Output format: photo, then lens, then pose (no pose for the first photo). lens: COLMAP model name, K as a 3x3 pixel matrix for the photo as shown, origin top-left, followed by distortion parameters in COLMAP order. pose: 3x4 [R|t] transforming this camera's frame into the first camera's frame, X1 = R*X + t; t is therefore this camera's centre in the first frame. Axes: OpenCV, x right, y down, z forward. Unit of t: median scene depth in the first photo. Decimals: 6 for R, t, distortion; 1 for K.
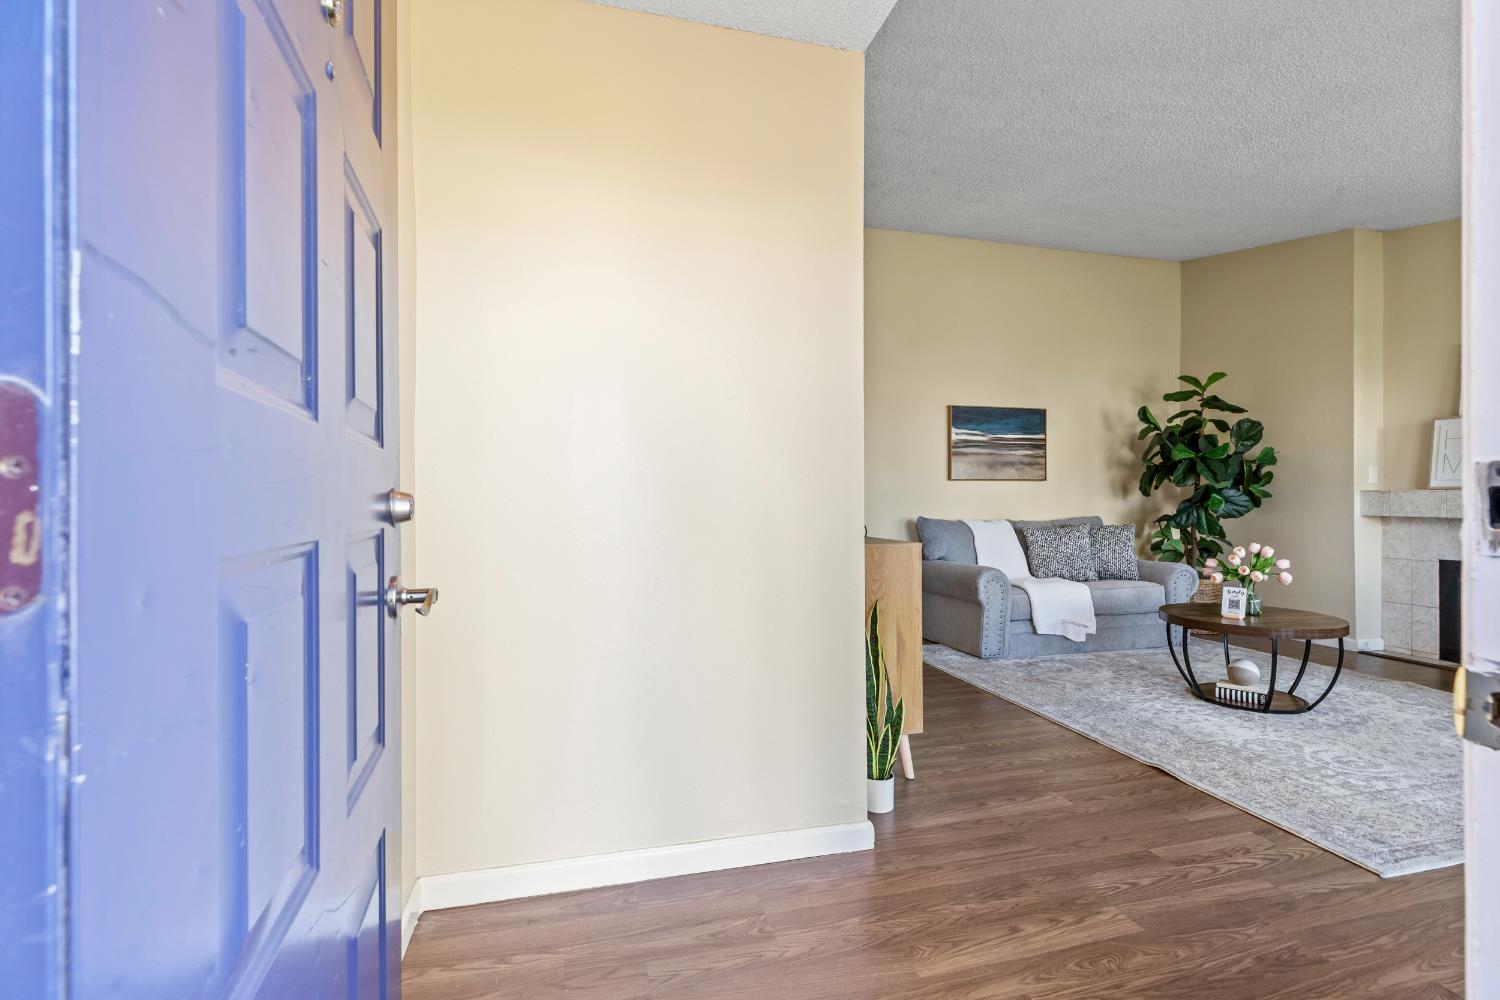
lens RADIAL K [[668.3, 0, 753.0], [0, 668.3, 504.4], [0, 0, 1]] dist [0.002785, 0.000115]
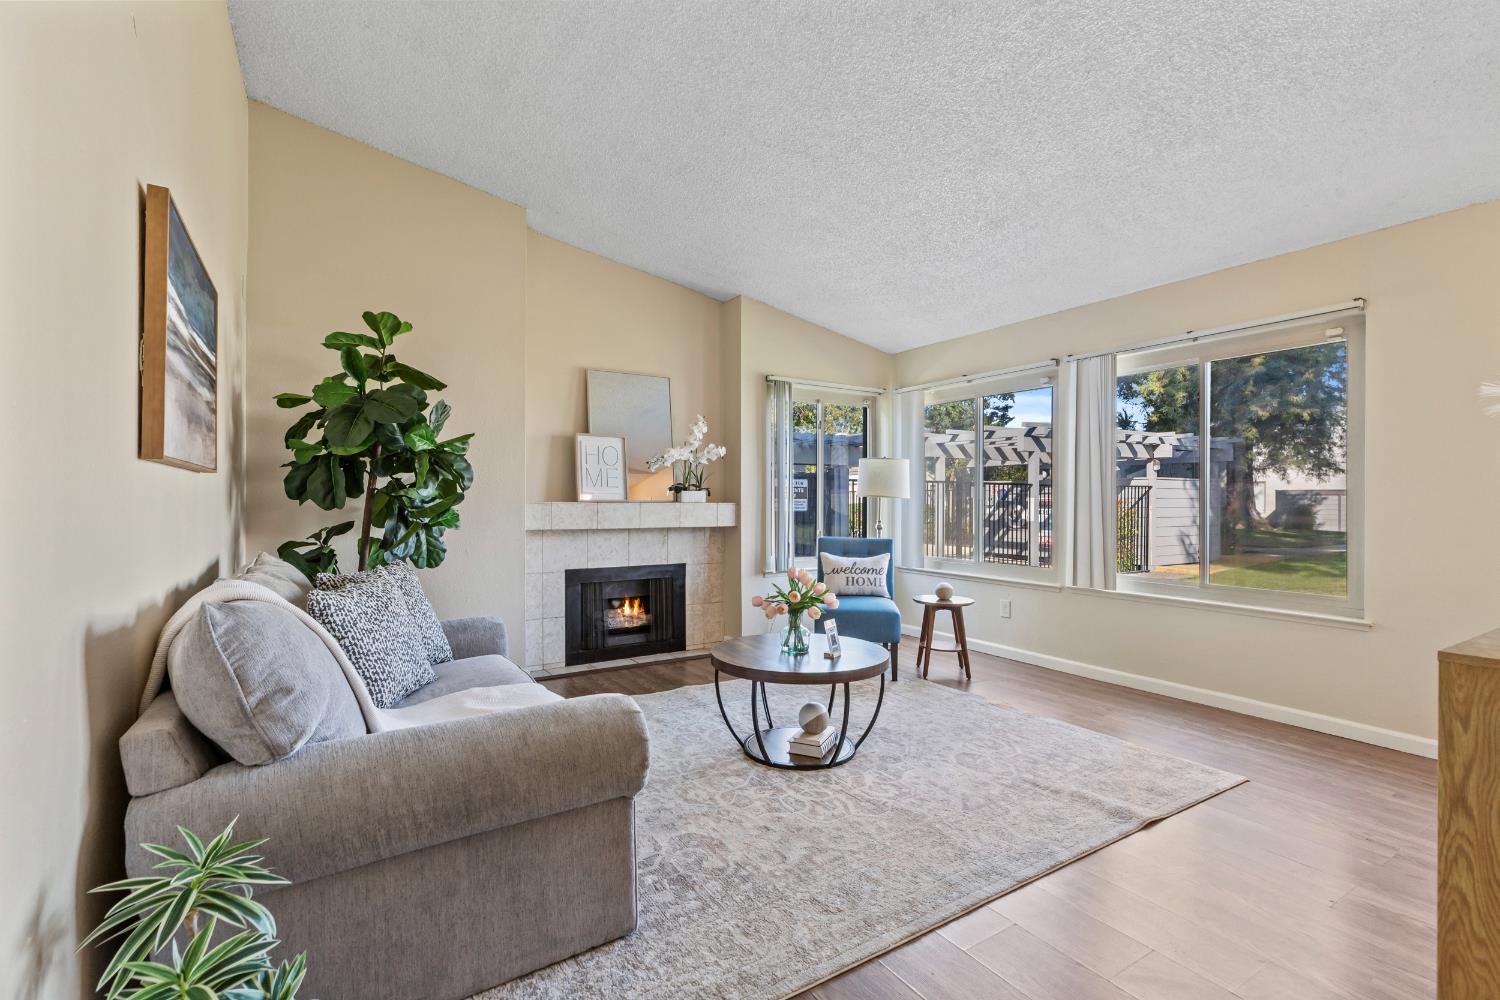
lens RADIAL K [[668.3, 0, 752.5], [0, 668.3, 505.0], [0, 0, 1]] dist [0.002785, 0.000115]
pose [[-0.311915, -0.002420, 0.950107, -0.046265], [0.002255, 0.999992, 0.003288, -0.020235], [-0.950107, 0.003168, -0.311907, 1.031843]]
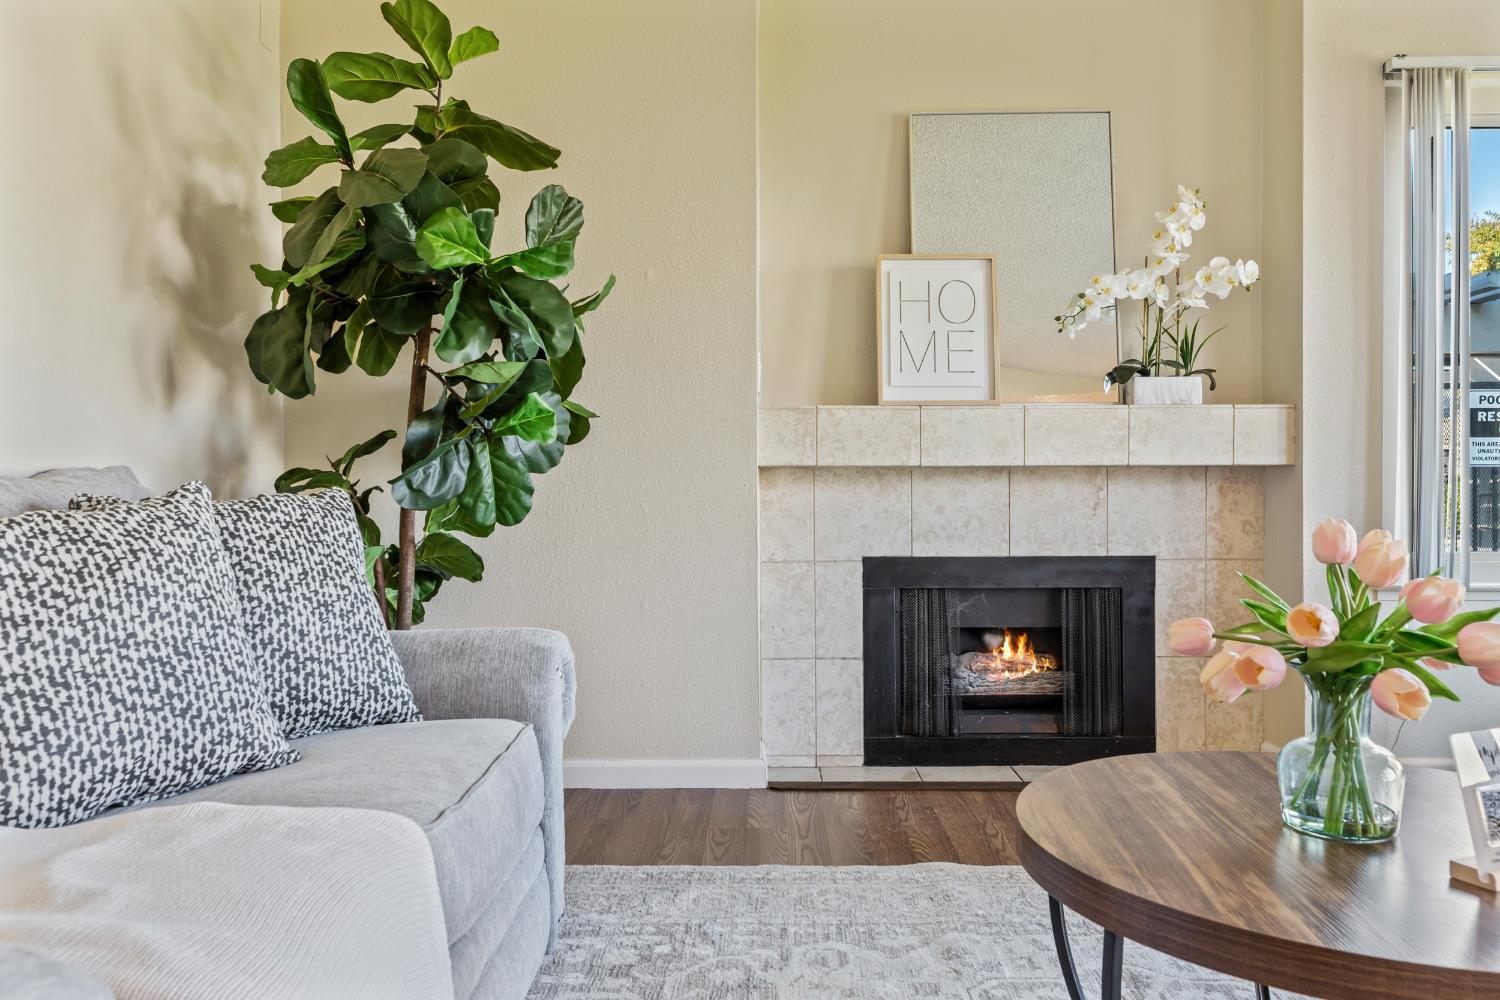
lens RADIAL K [[1095.6, 0, 754.4], [0, 1095.6, 501.3], [0, 0, 1]] dist [-0.001670, 0.001697]
pose [[0.261842, -0.009228, 0.965067, 0.247897], [0.006962, 0.999946, 0.007673, 0.035674], [-0.965086, 0.004710, 0.261893, 0.857900]]
